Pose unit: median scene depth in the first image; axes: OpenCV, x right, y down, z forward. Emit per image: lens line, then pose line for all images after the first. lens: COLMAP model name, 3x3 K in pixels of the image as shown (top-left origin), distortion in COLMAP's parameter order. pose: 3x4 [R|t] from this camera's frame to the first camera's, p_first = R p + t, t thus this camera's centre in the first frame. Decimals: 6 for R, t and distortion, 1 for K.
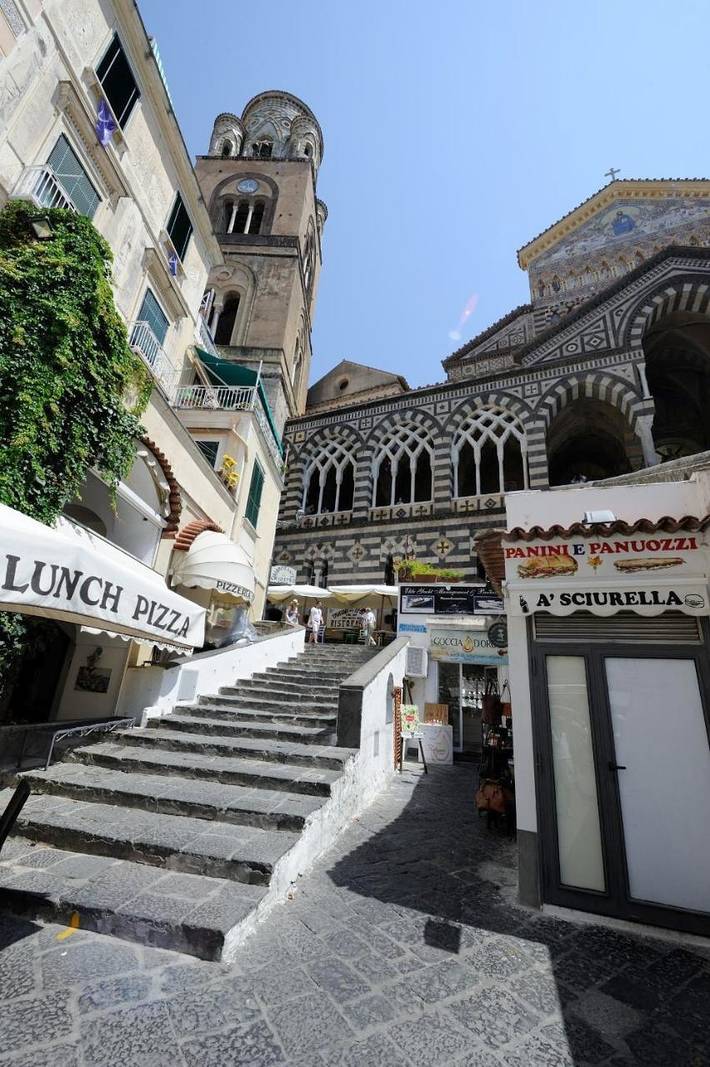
lens RADIAL K [[428.8, 0, 351.7], [0, 428.8, 532.2], [0, 0, 1]] dist [-0.000572, -0.000010]
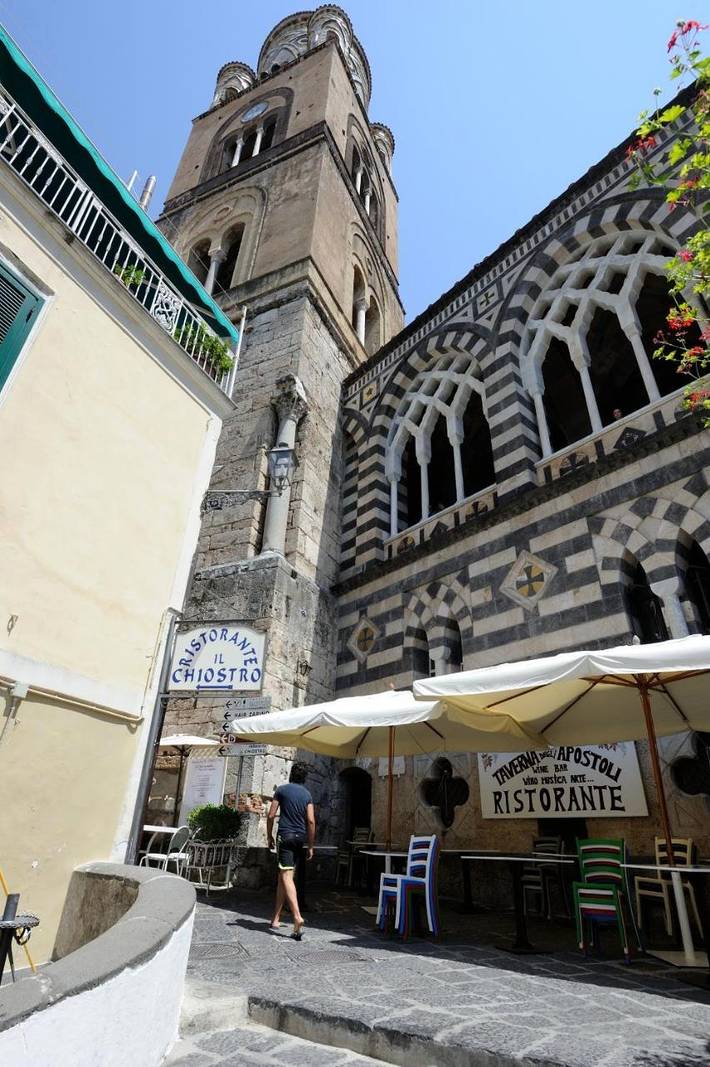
lens RADIAL K [[553.3, 0, 355.6], [0, 553.3, 532.1], [0, 0, 1]] dist [-0.002221, 0.000260]
pose [[0.916300, -0.241417, -0.319549, 0.035817], [0.175963, 0.959435, -0.220277, 0.082927], [0.359765, 0.145612, 0.921611, 0.503008]]
